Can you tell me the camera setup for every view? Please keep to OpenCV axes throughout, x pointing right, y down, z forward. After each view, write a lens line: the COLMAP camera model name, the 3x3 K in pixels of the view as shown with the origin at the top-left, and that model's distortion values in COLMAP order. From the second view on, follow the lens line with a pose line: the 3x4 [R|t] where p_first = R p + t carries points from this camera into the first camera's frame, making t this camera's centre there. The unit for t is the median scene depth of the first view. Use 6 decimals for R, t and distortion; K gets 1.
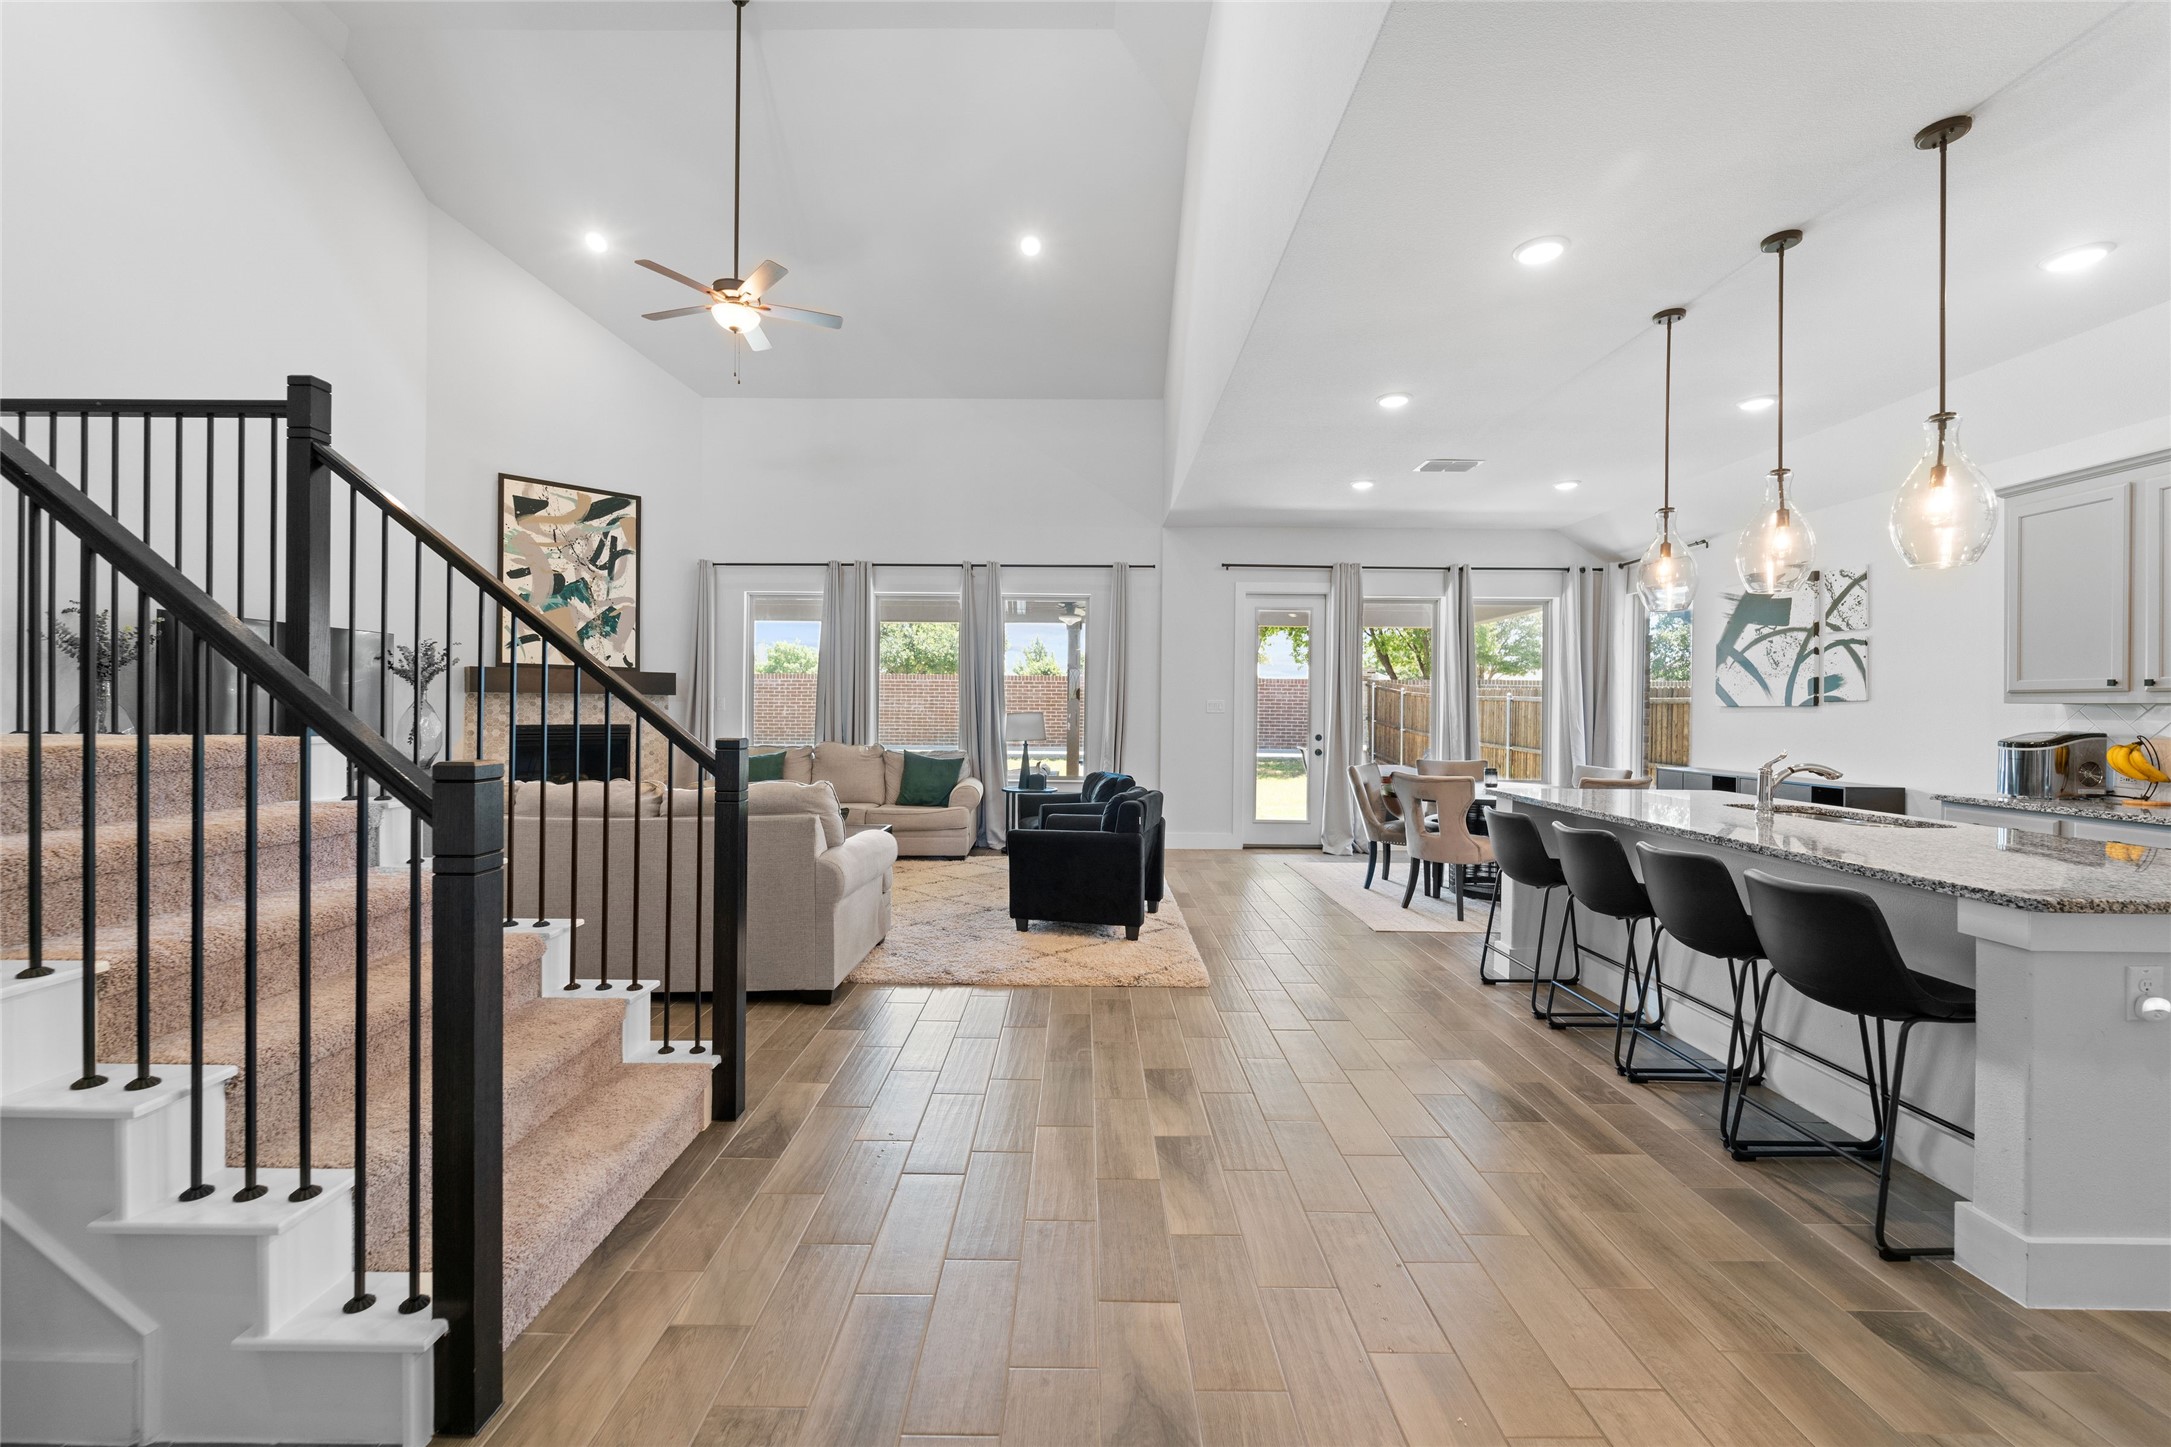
lens RADIAL K [[873.5, 0, 1075.8], [0, 873.5, 712.0], [0, 0, 1]] dist [0.000344, -0.000443]
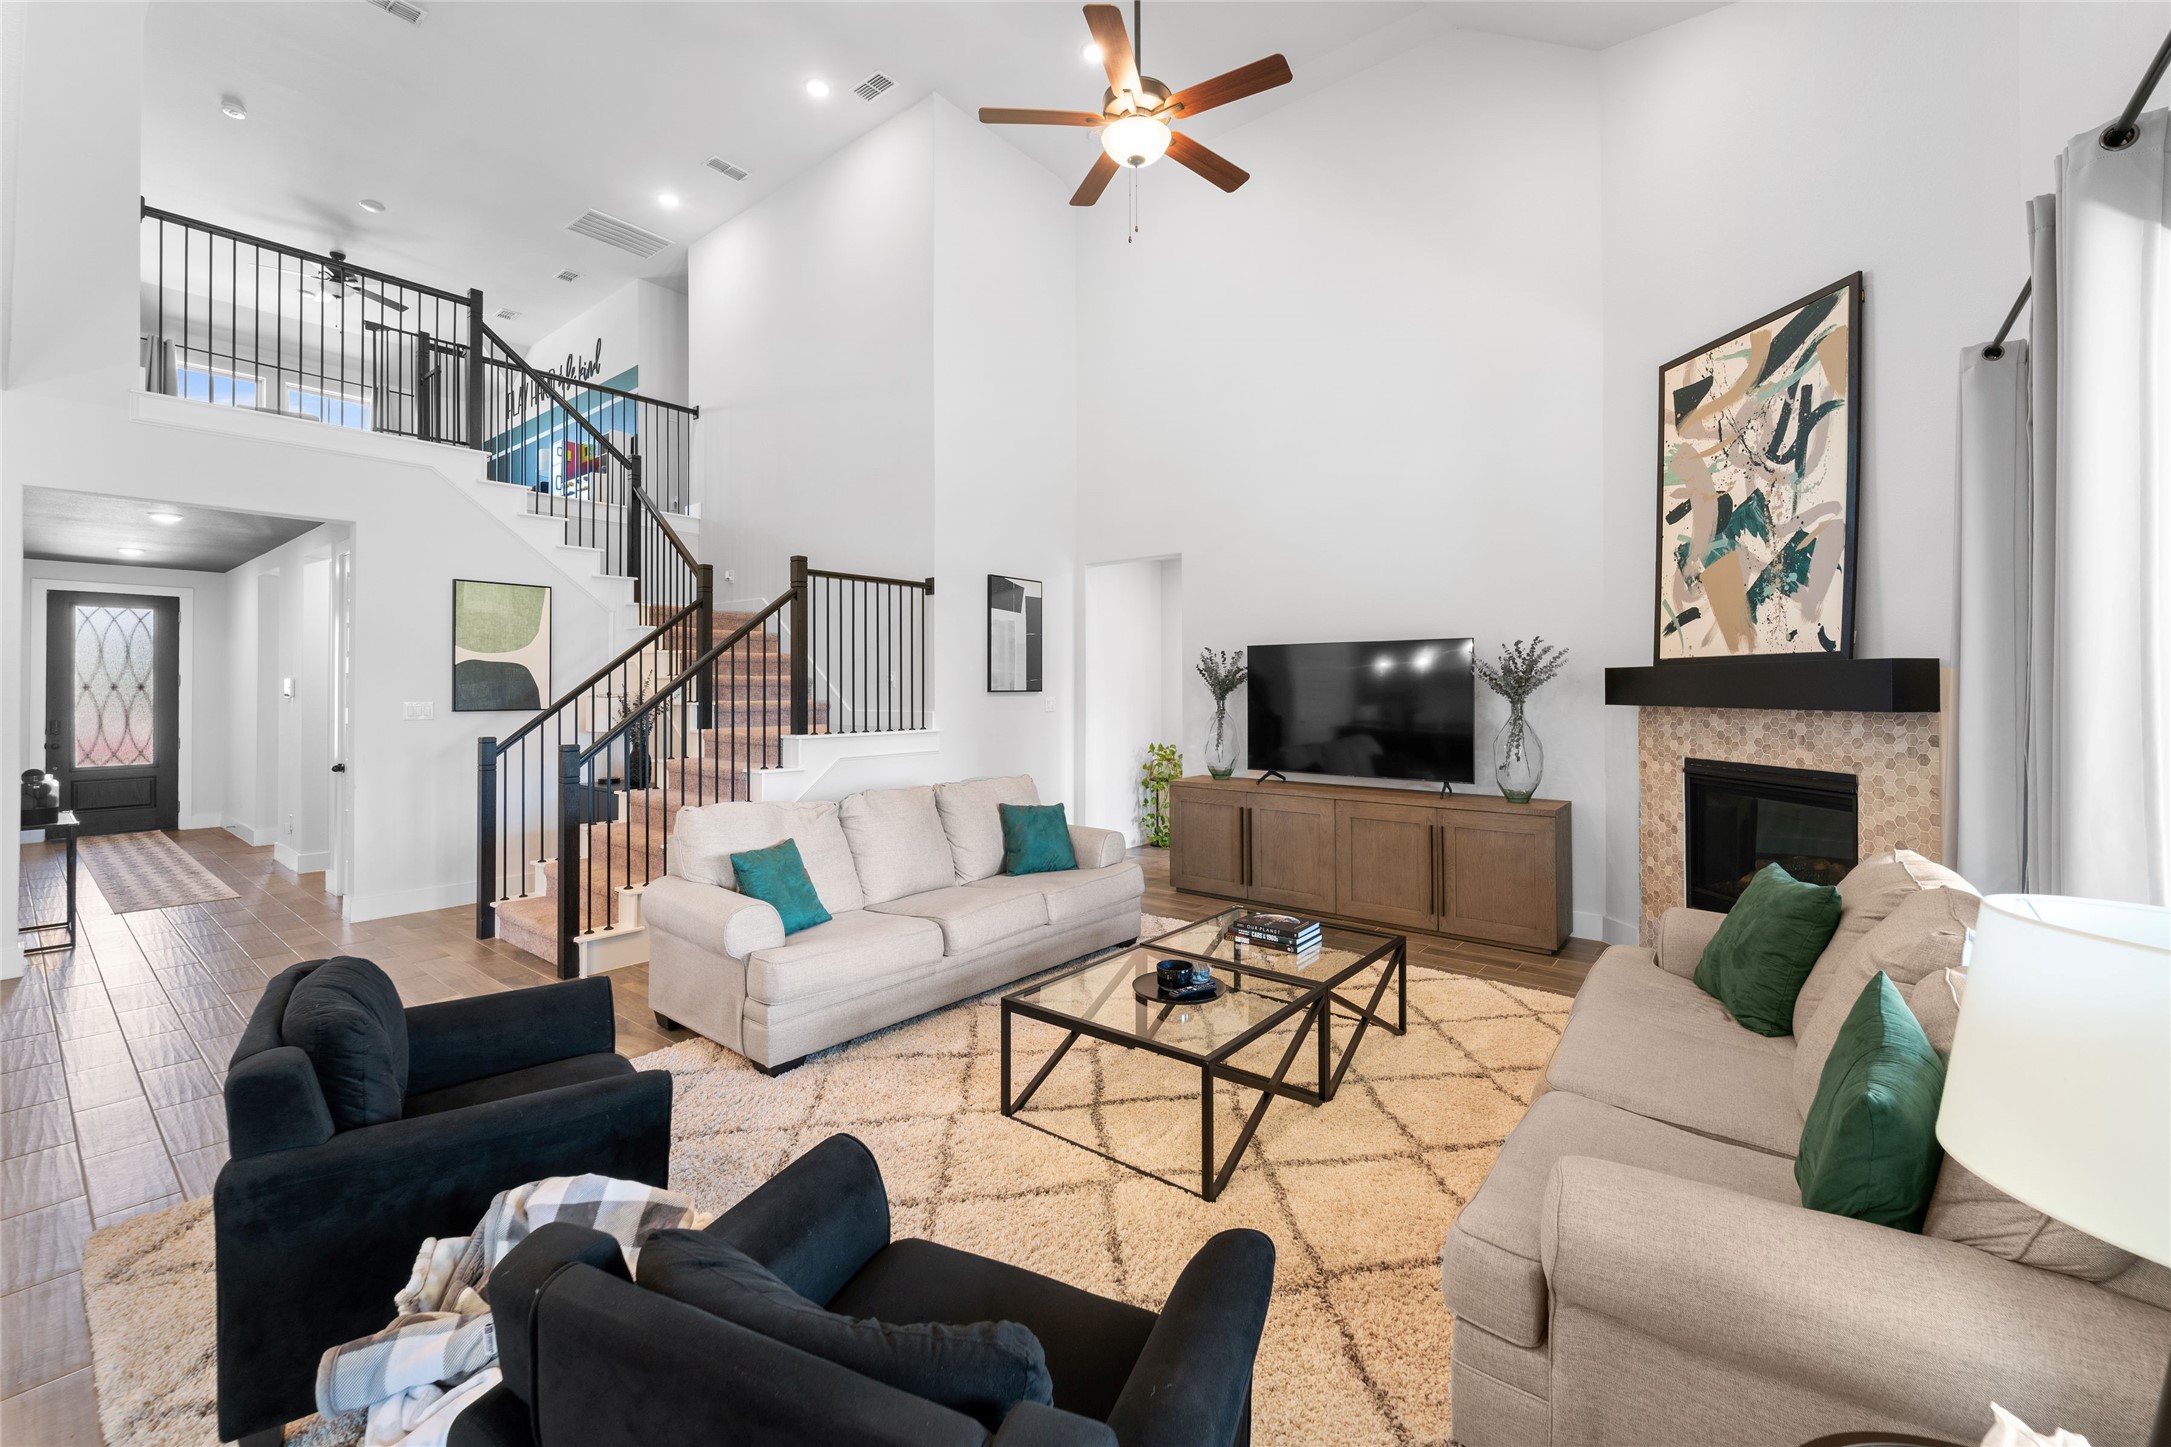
lens RADIAL K [[882.3, 0, 1083.4], [0, 882.3, 679.1], [0, 0, 1]] dist [-0.000793, -0.000235]
pose [[-0.619182, -0.015414, -0.785096, 0.115998], [-0.006794, 0.999875, -0.014273, -0.029133], [0.785218, -0.003503, -0.619209, 1.064687]]
